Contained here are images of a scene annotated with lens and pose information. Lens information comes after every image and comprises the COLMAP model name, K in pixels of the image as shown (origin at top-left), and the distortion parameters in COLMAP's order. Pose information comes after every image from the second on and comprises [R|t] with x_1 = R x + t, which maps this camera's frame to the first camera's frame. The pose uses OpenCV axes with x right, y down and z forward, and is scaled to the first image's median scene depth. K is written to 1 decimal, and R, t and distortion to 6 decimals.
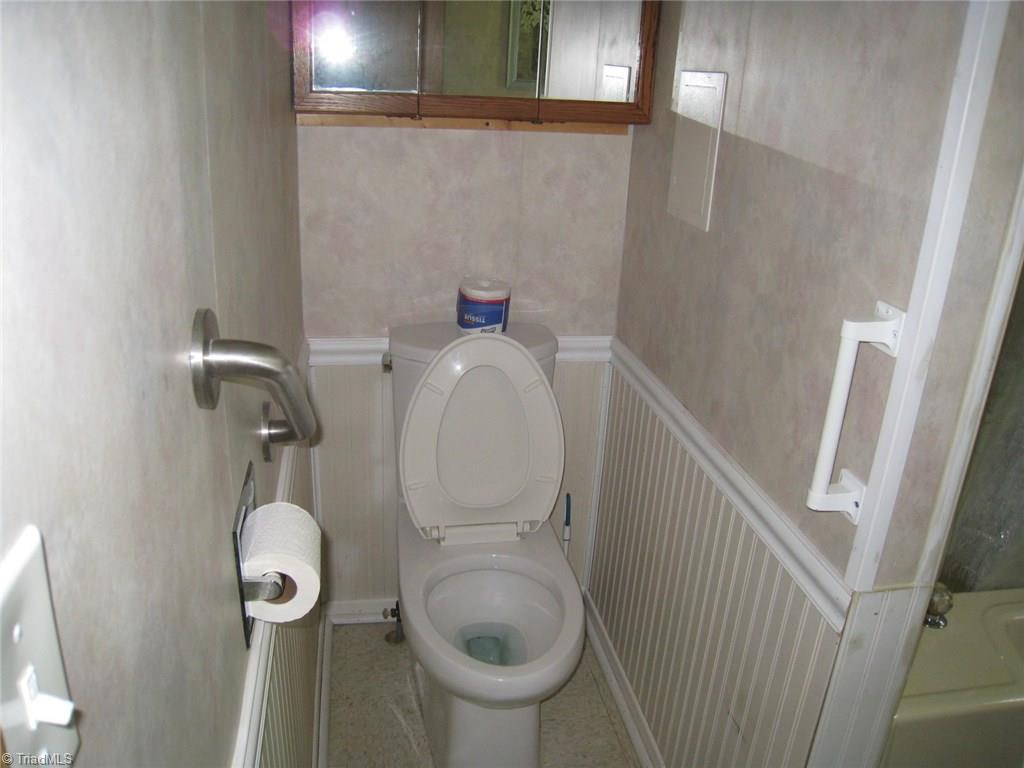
lens RADIAL K [[853.7, 0, 512.0], [0, 853.7, 384.0], [0, 0, 1]] dist [-0.160788, 0.109744]
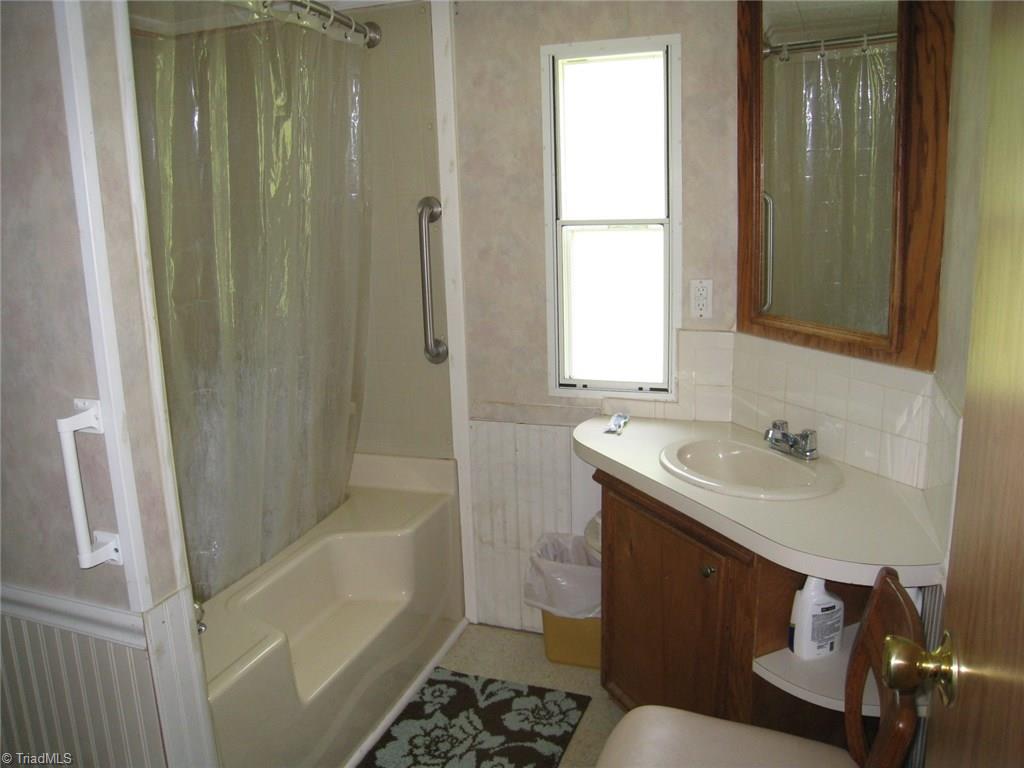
lens RADIAL K [[853.7, 0, 512.0], [0, 853.7, 384.0], [0, 0, 1]] dist [-0.160788, 0.109744]
pose [[0.509733, -0.261480, 0.819634, -0.259179], [0.362593, 0.929243, 0.070950, 0.036300], [-0.780191, 0.261028, 0.568477, -0.286607]]
